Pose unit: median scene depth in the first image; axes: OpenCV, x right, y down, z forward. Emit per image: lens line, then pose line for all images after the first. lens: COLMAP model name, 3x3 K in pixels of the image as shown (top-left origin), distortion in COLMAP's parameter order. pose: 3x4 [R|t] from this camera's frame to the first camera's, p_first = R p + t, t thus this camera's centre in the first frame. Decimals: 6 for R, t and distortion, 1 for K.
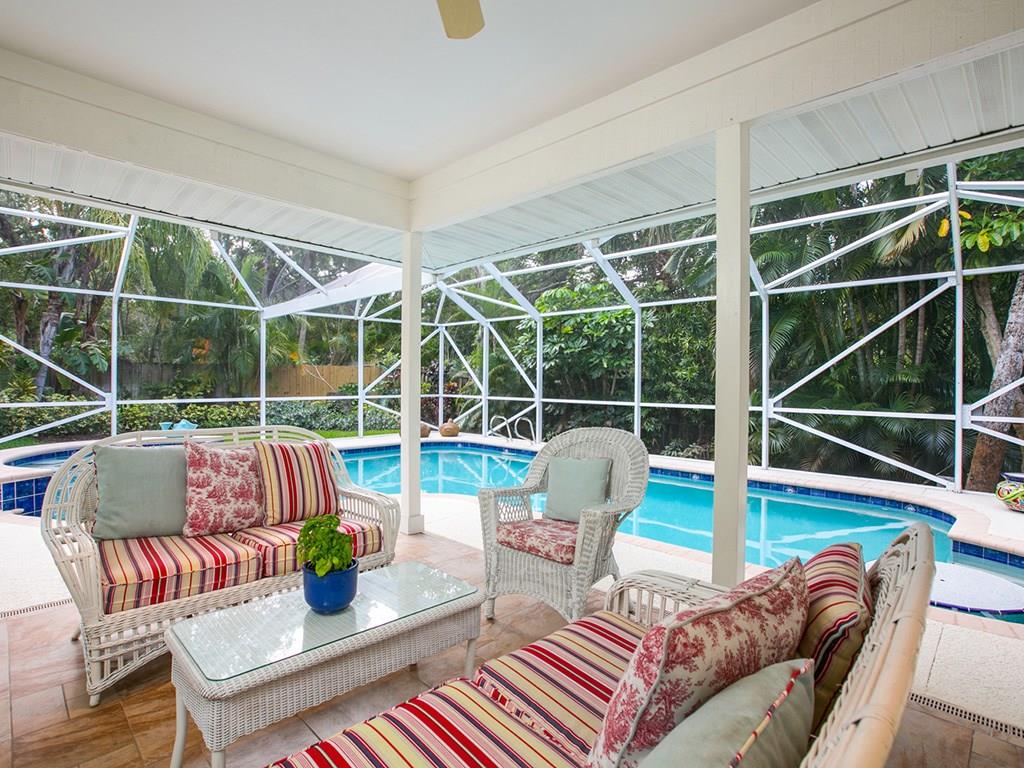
lens RADIAL K [[521.5, 0, 482.0], [0, 521.5, 382.1], [0, 0, 1]] dist [-0.035317, 0.007234]
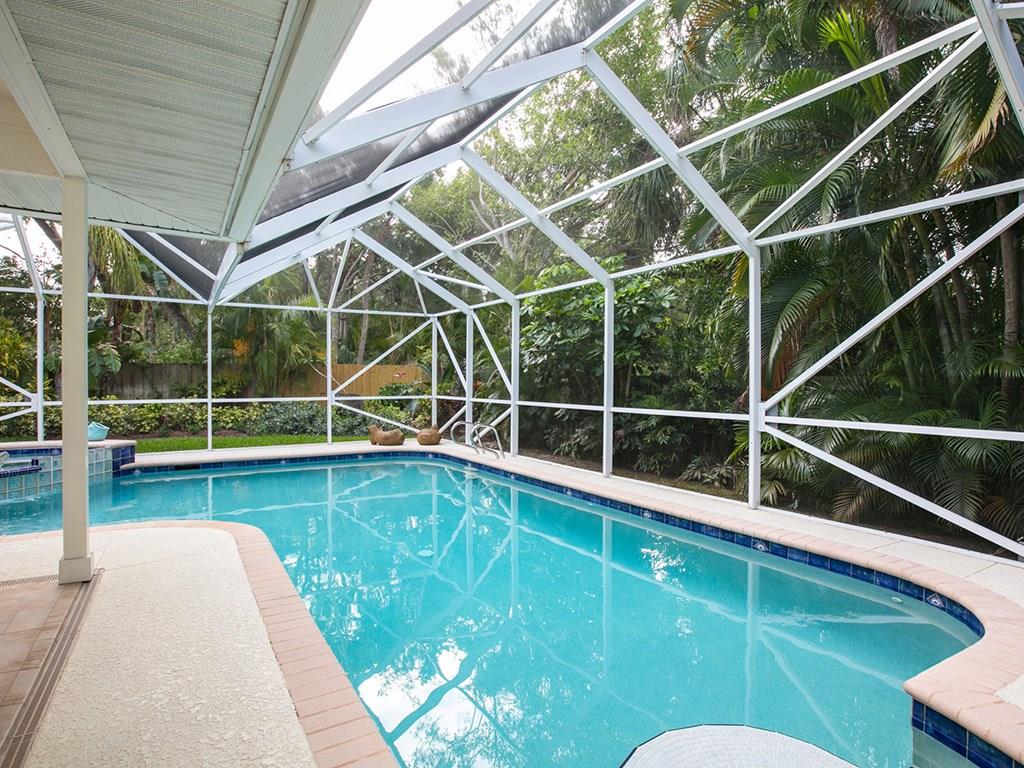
lens RADIAL K [[542.1, 0, 495.2], [0, 542.1, 385.7], [0, 0, 1]] dist [-0.038657, 0.005964]
pose [[0.972060, -0.002639, -0.234719, 0.266838], [0.004036, 0.999977, 0.005471, 0.003261], [0.234699, -0.006265, 0.972048, 0.171145]]
